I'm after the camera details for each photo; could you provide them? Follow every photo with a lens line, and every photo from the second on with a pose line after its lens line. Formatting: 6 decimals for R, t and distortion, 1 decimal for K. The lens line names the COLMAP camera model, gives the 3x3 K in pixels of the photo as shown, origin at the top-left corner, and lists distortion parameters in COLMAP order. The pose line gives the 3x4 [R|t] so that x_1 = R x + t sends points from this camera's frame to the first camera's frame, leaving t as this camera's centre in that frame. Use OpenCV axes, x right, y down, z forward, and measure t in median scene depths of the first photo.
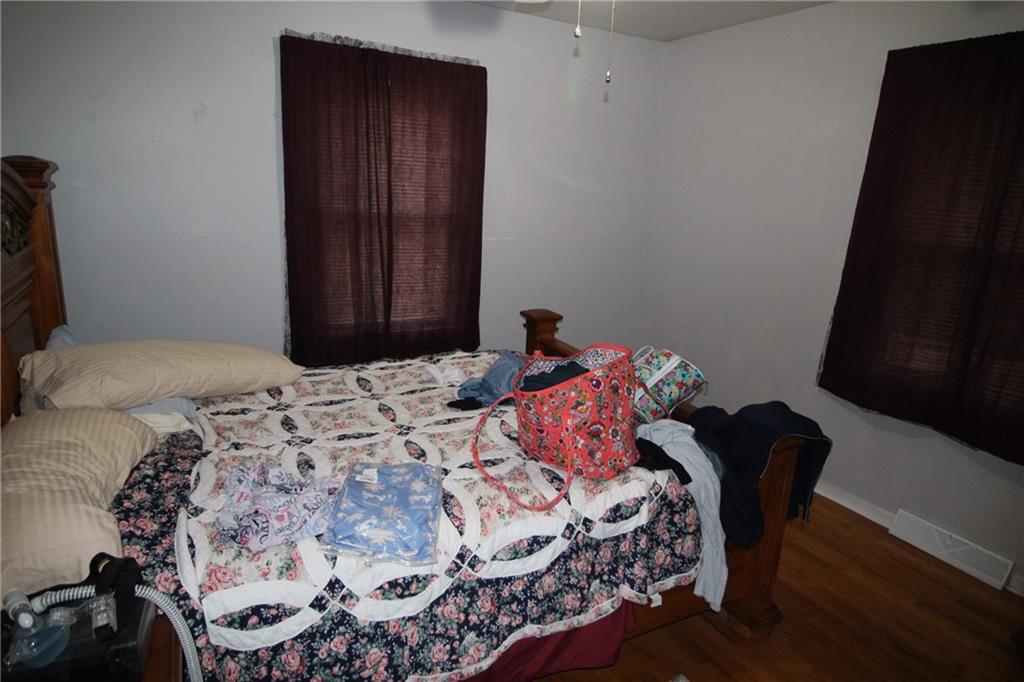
lens RADIAL K [[616.1, 0, 510.1], [0, 616.1, 344.0], [0, 0, 1]] dist [-0.008297, -0.004818]
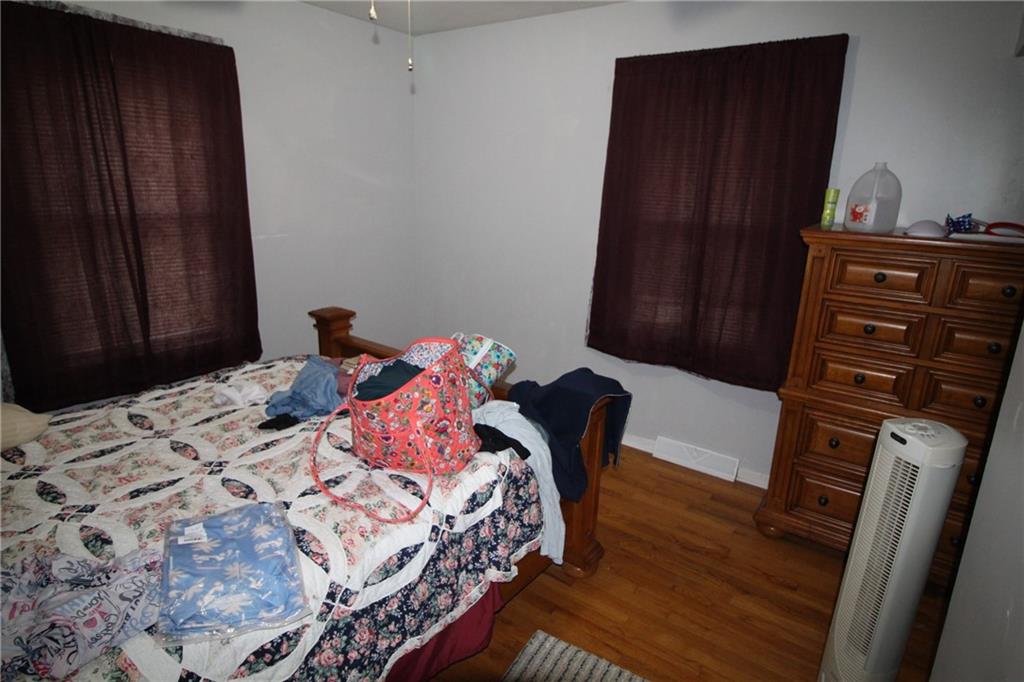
lens RADIAL K [[571.2, 0, 515.1], [0, 571.2, 340.2], [0, 0, 1]] dist [-0.008414, -0.008911]
pose [[0.896279, -0.135173, 0.422389, -0.108710], [0.122095, 0.990822, 0.058006, -0.031681], [-0.426353, -0.000418, 0.904557, 0.100676]]
